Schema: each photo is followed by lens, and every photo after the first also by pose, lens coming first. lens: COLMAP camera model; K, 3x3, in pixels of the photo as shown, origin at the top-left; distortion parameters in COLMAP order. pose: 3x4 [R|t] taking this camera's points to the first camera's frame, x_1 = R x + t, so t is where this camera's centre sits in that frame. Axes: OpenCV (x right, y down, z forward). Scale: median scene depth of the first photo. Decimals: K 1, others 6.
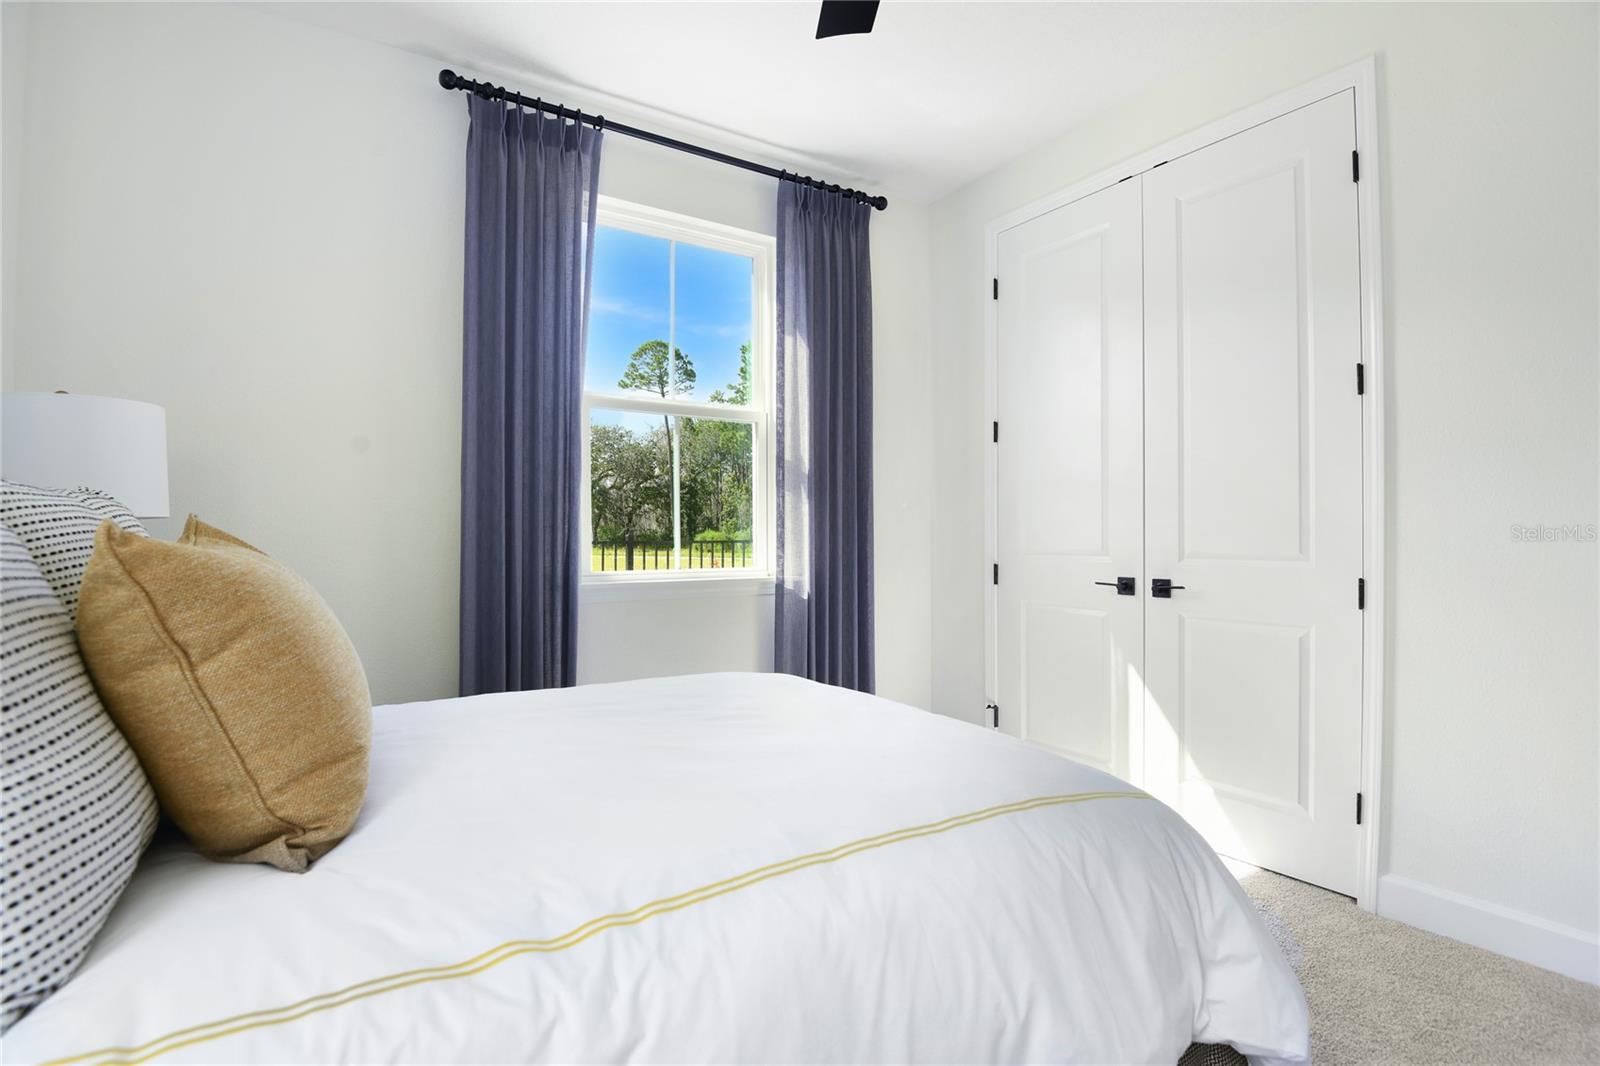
lens RADIAL K [[823.7, 0, 800.0], [0, 823.7, 533.0], [0, 0, 1]] dist [-0.000137, -0.032544]
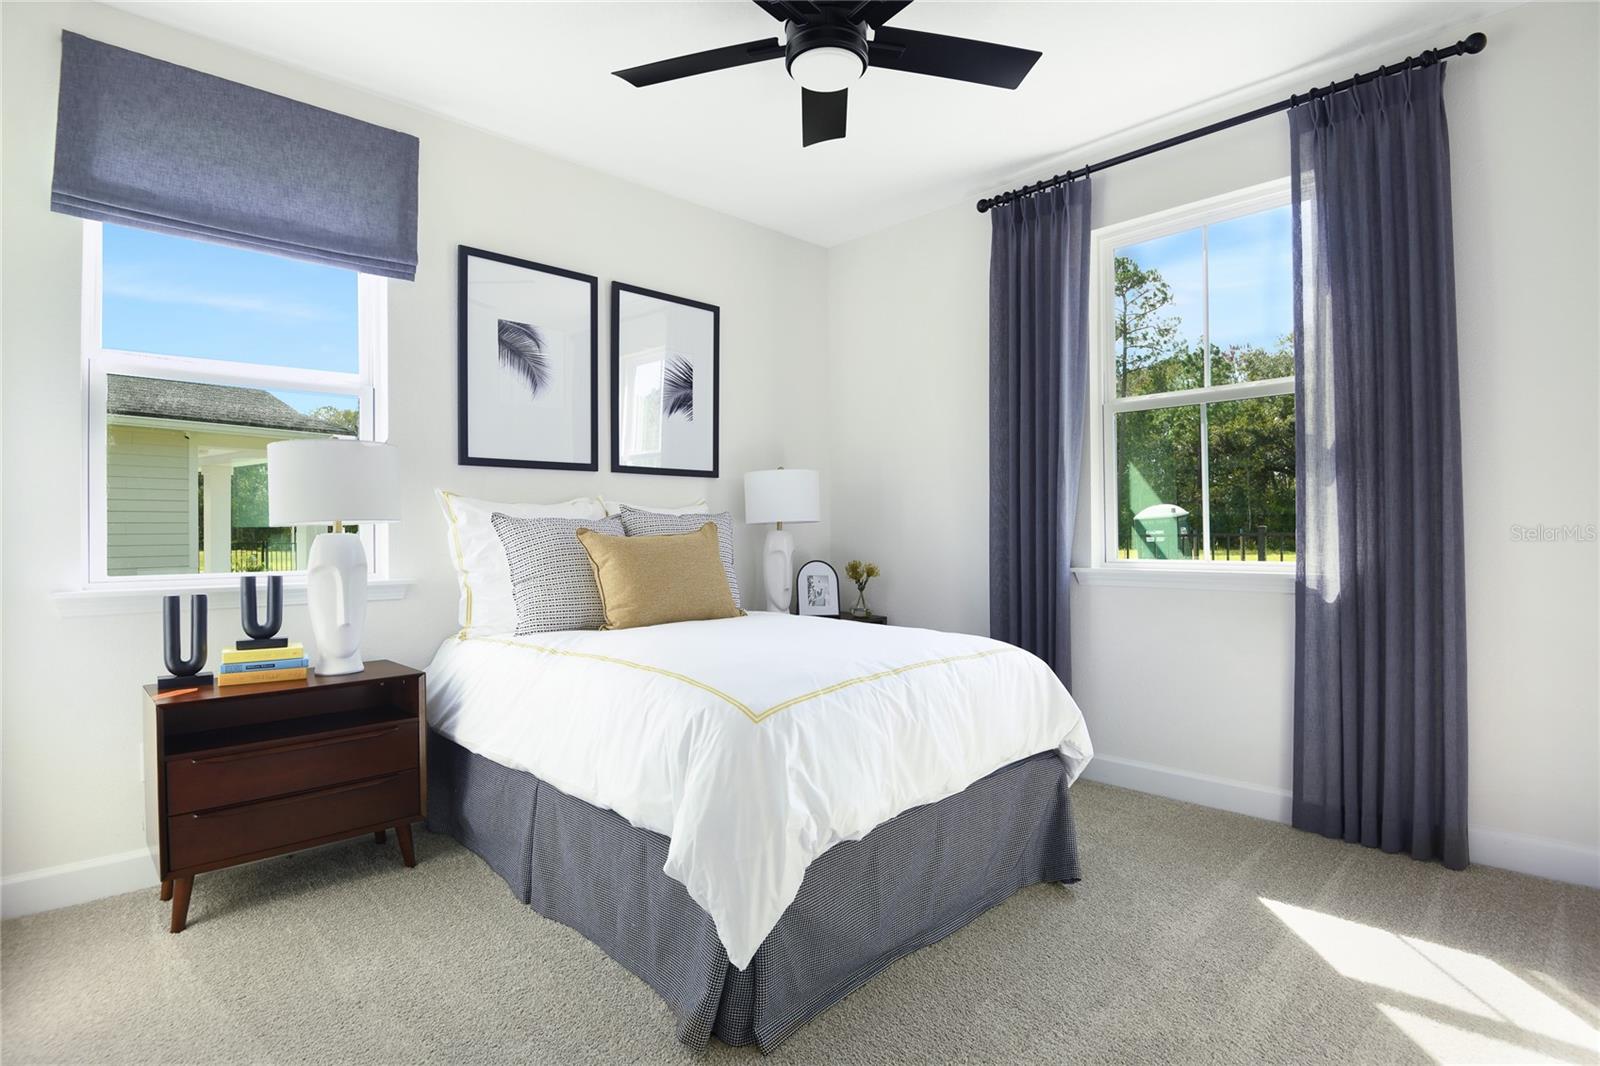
lens RADIAL K [[823.7, 0, 800.0], [0, 823.7, 533.0], [0, 0, 1]] dist [-0.000137, -0.032544]
pose [[0.159825, -0.006951, -0.987121, 0.724775], [0.006143, 0.999963, -0.006046, 0.013991], [0.987126, -0.005097, 0.159862, 0.359336]]
